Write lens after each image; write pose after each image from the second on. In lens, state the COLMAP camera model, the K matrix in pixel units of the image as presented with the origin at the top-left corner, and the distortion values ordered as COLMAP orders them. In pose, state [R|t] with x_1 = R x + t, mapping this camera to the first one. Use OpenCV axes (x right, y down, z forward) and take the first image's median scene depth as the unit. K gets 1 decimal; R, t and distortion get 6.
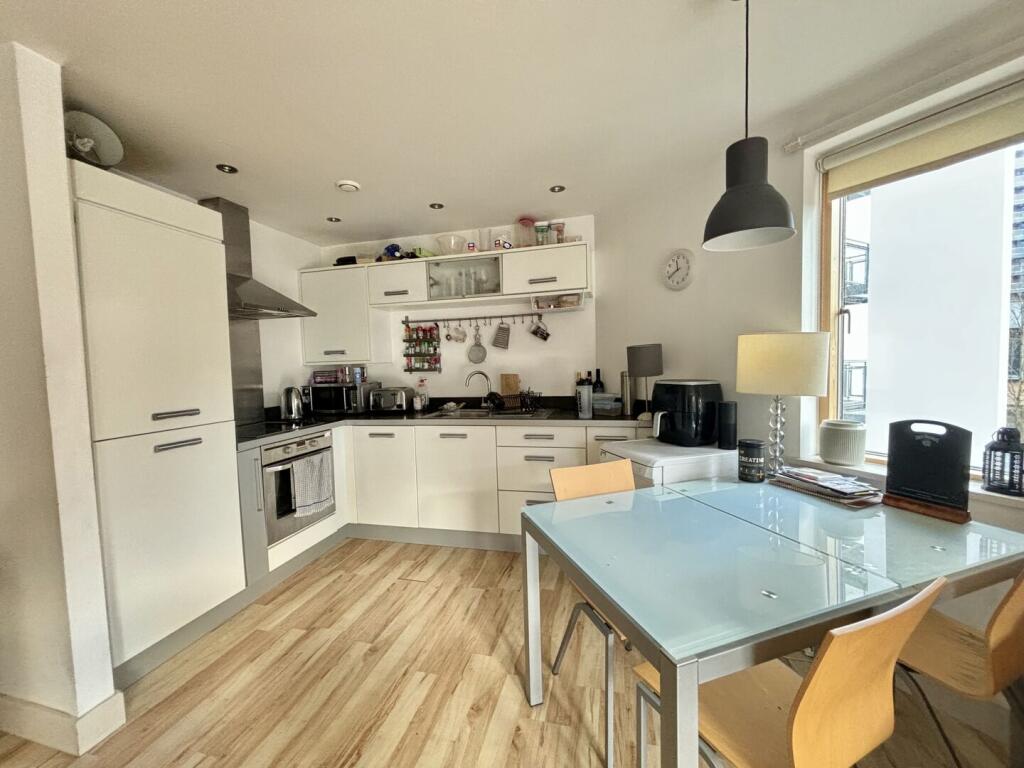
lens RADIAL K [[409.7, 0, 512.4], [0, 409.7, 387.9], [0, 0, 1]] dist [0.000899, -0.002273]
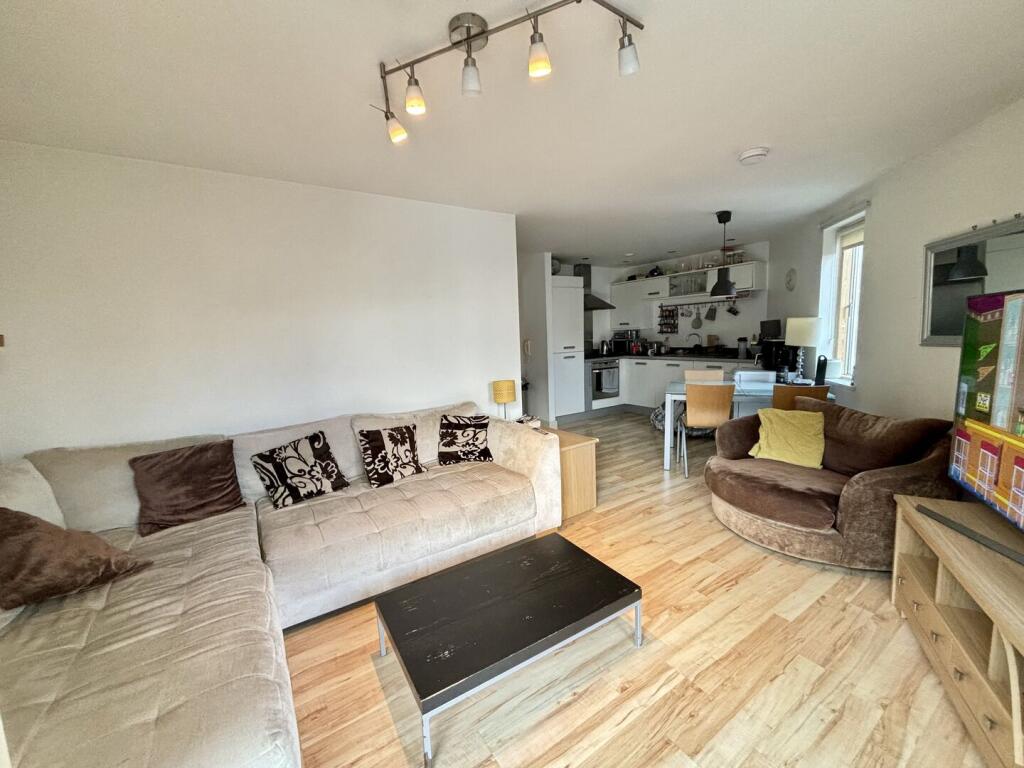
lens RADIAL K [[409.7, 0, 512.0], [0, 409.7, 384.9], [0, 0, 1]] dist [0.000899, -0.002273]
pose [[0.743156, 0.087132, -0.663420, 0.552514], [-0.024072, 0.994325, 0.103628, 0.019124], [0.668685, -0.061042, 0.741036, -0.941013]]
